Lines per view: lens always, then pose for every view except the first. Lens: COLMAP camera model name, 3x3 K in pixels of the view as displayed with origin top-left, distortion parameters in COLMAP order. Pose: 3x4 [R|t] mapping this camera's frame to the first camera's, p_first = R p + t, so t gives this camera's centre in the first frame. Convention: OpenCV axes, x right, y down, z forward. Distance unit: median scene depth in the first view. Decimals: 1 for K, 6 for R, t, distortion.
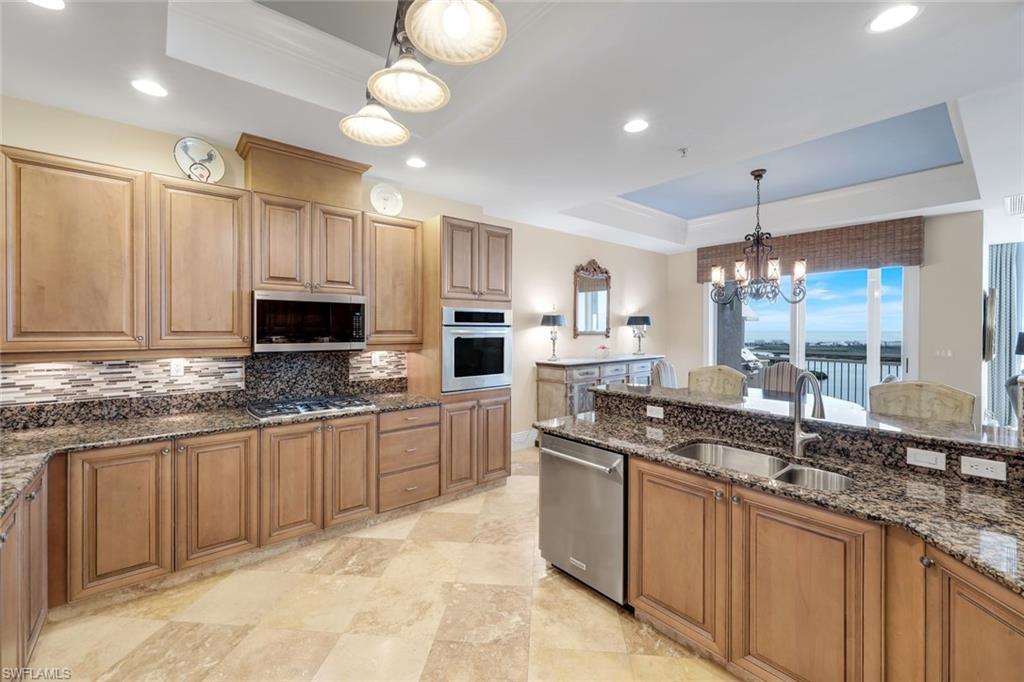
lens RADIAL K [[423.1, 0, 513.2], [0, 423.1, 331.5], [0, 0, 1]] dist [0.002042, 0.000225]
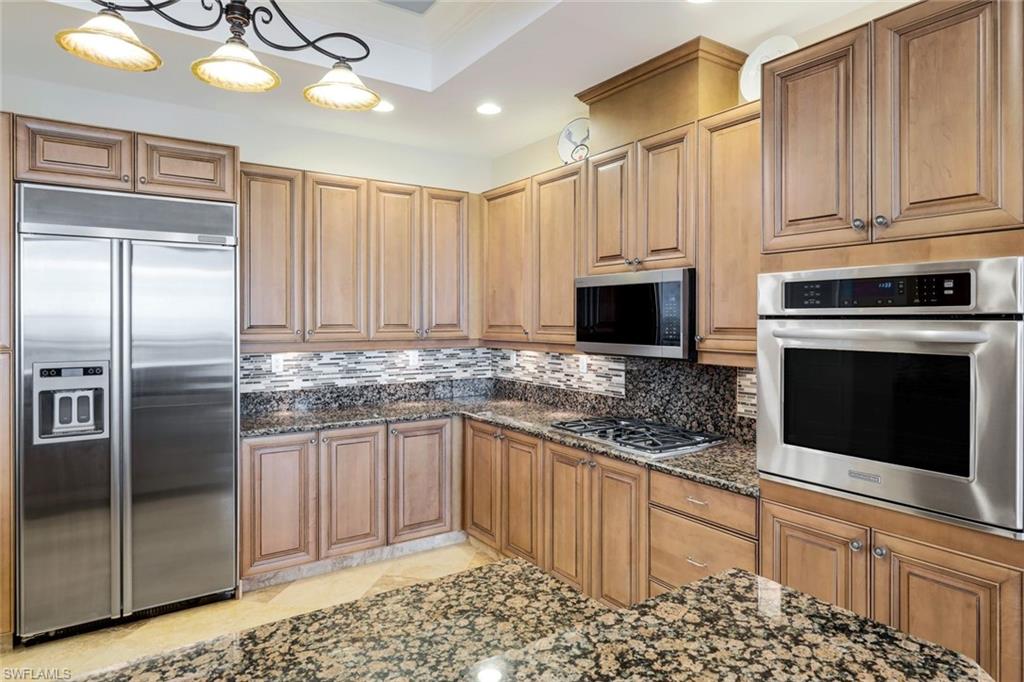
lens RADIAL K [[609.8, 0, 514.3], [0, 609.8, 320.9], [0, 0, 1]] dist [-0.005791, -0.000258]
pose [[-0.119510, -0.001245, -0.992832, 0.520324], [-0.007009, 0.999975, -0.000410, -0.008825], [0.992808, 0.006910, -0.119516, 0.887947]]
